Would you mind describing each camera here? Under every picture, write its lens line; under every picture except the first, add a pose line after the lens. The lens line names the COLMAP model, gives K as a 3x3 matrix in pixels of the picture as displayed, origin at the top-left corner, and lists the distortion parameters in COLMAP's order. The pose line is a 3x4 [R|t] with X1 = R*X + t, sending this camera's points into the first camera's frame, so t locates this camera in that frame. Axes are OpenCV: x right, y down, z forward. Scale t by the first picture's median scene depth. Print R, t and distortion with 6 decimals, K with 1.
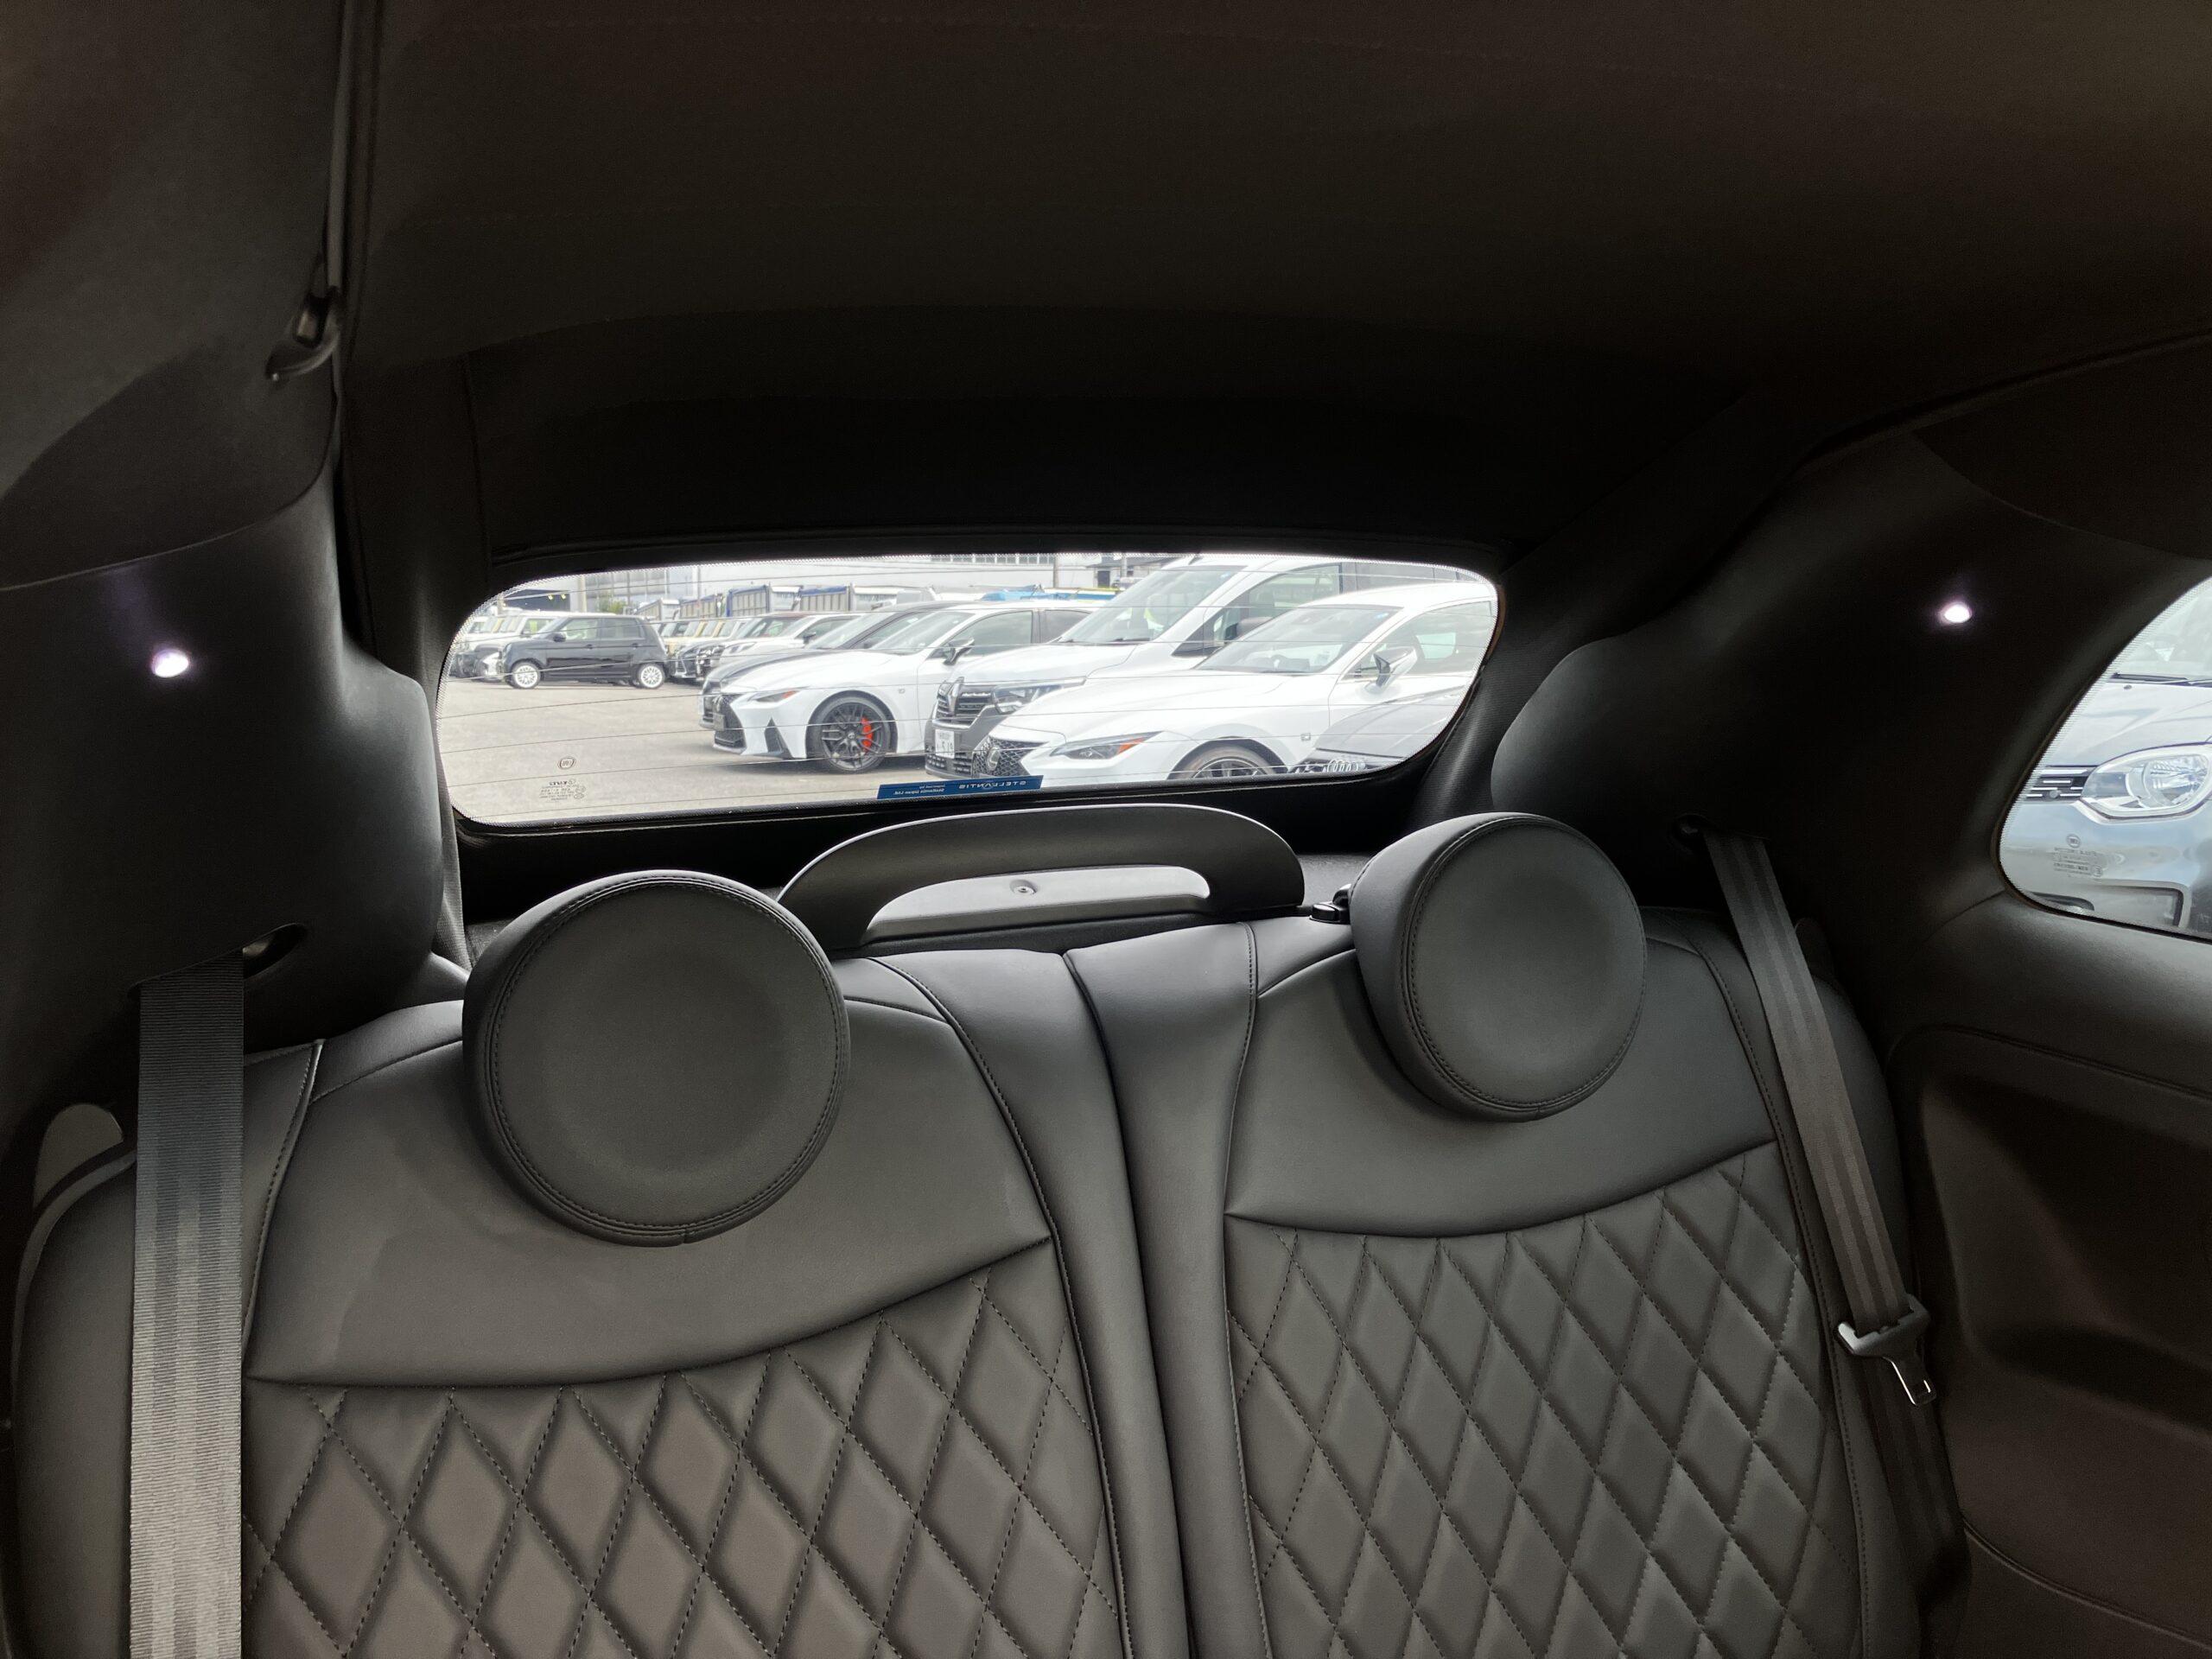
lens RADIAL K [[1818.1, 0, 1109.1], [0, 1818.1, 835.2], [0, 0, 1]] dist [0.012089, -0.035050]
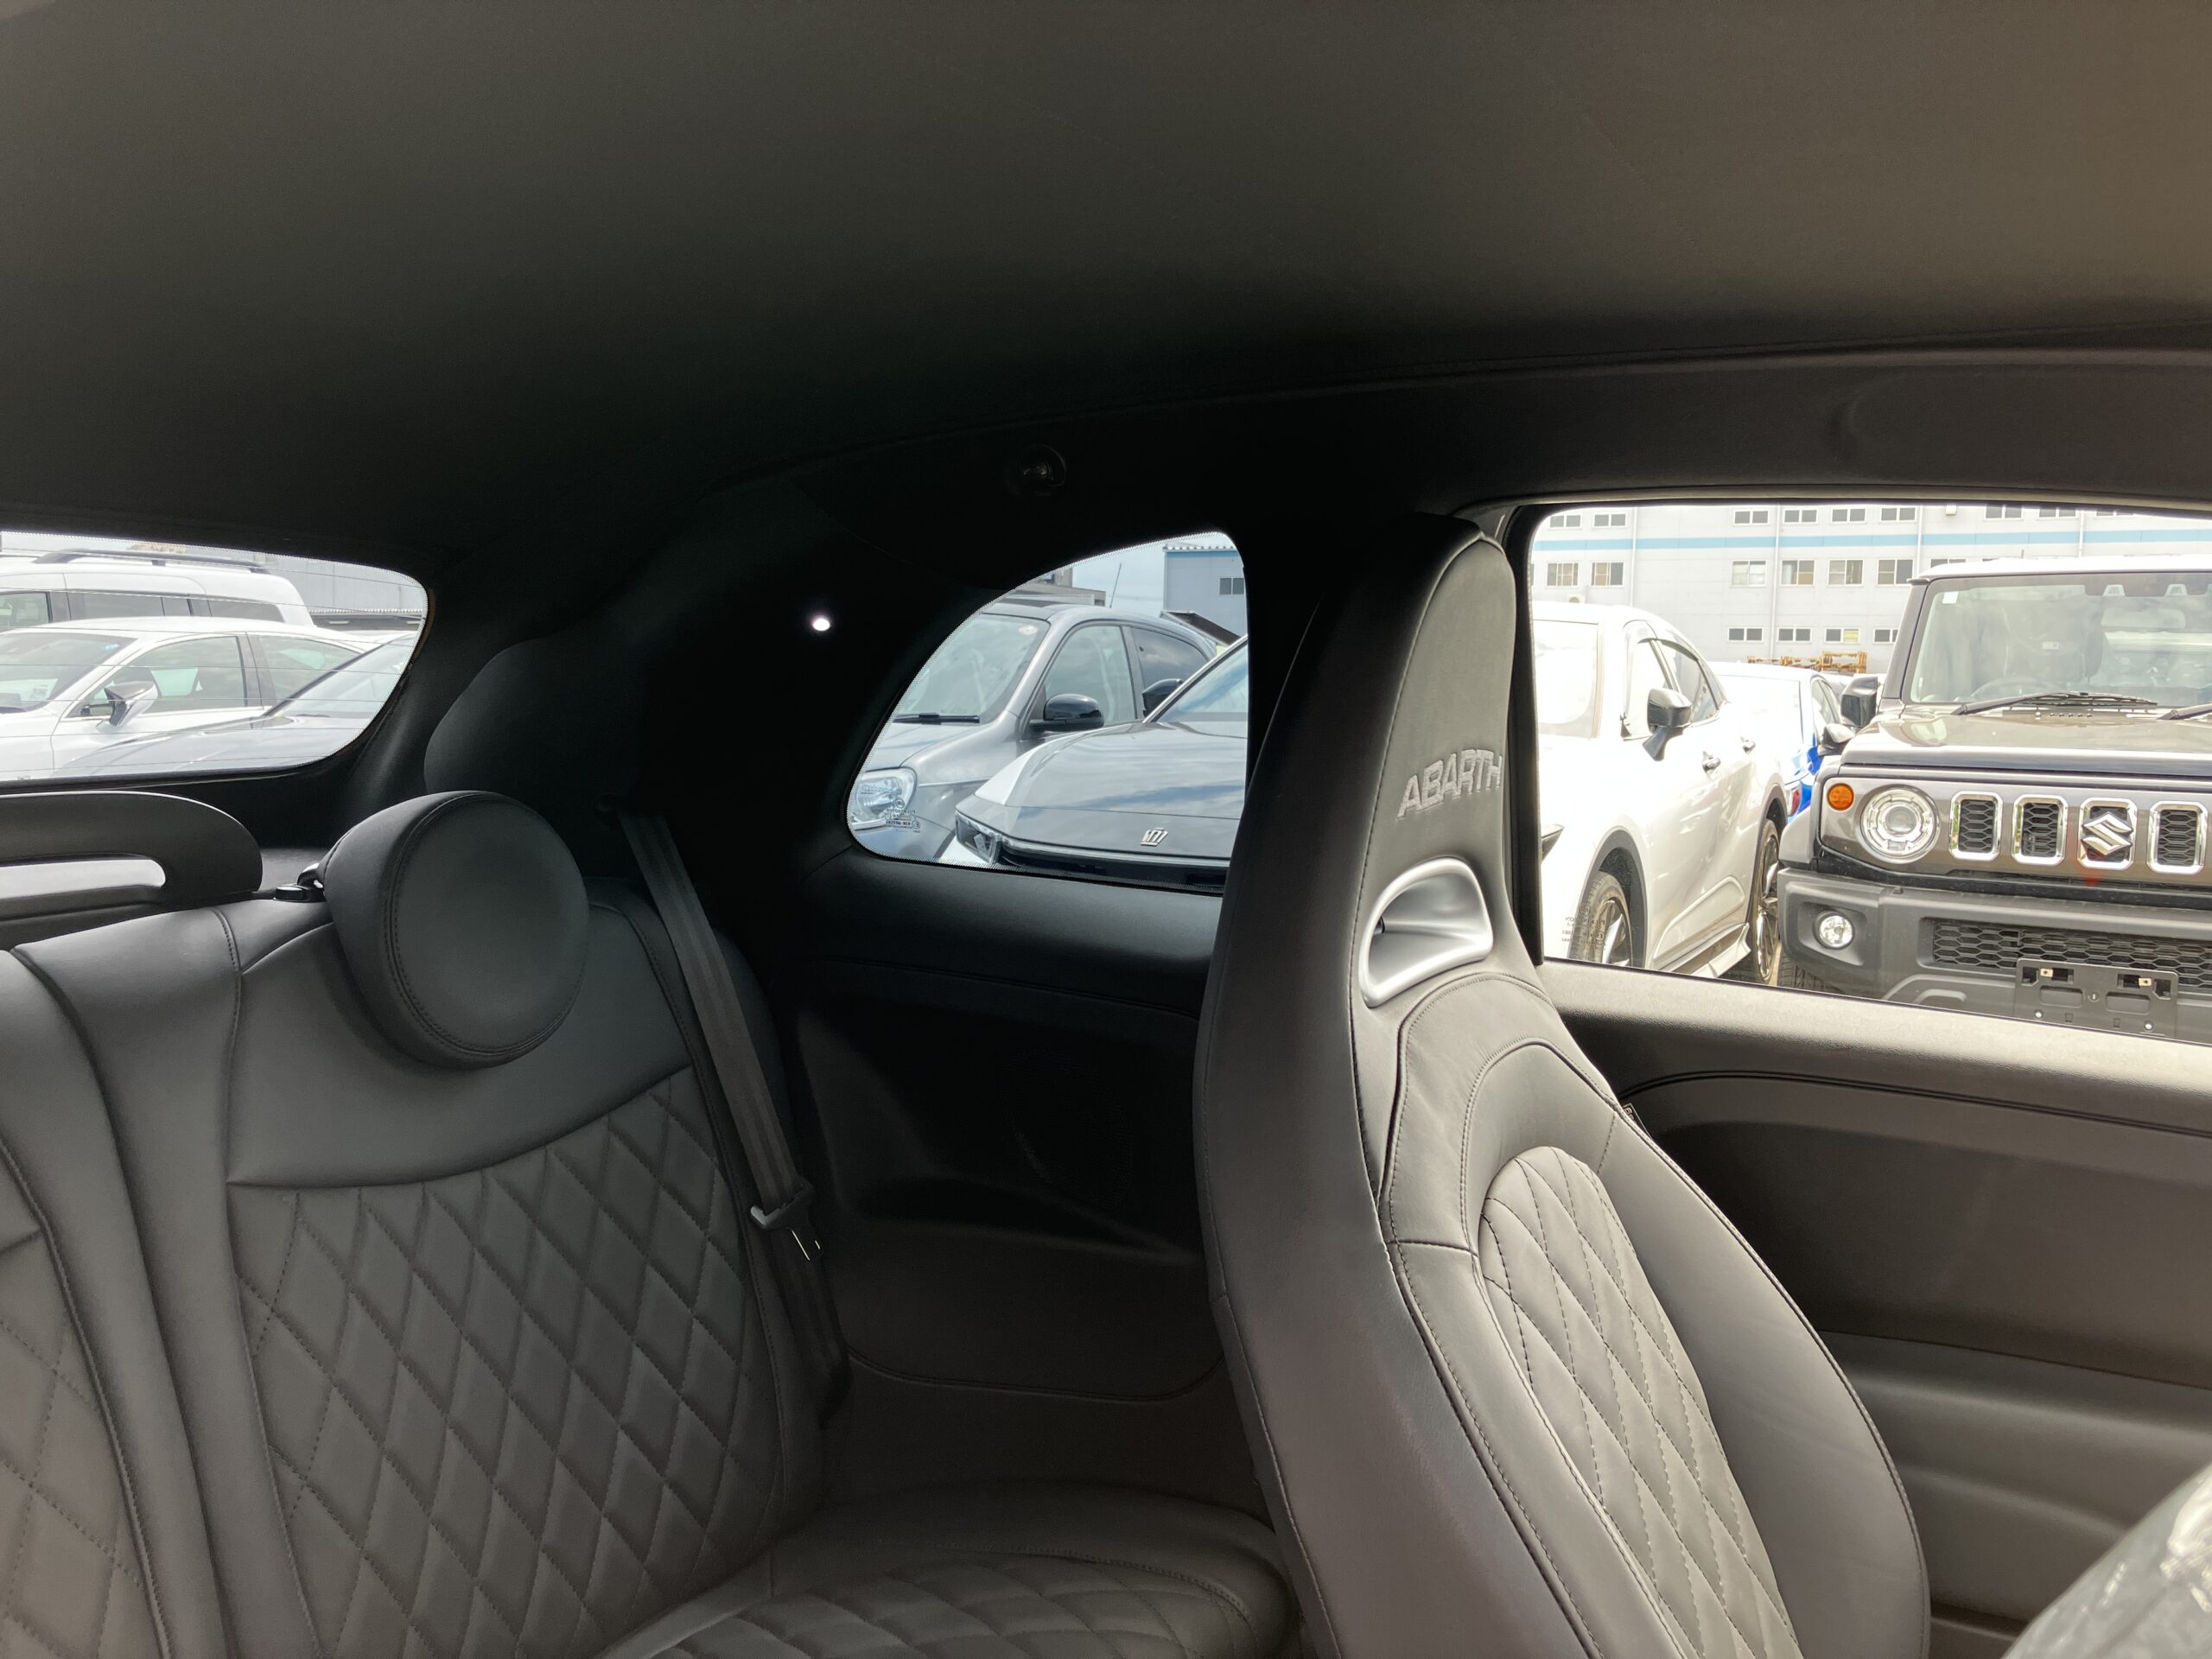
lens RADIAL K [[1818.1, 0, 1094.0], [0, 1818.1, 832.9], [0, 0, 1]] dist [0.012089, -0.035050]
pose [[0.786436, -0.037540, 0.616530, -0.163464], [0.054760, 0.998459, -0.009055, 0.042961], [-0.615240, 0.040882, 0.787279, -0.113506]]
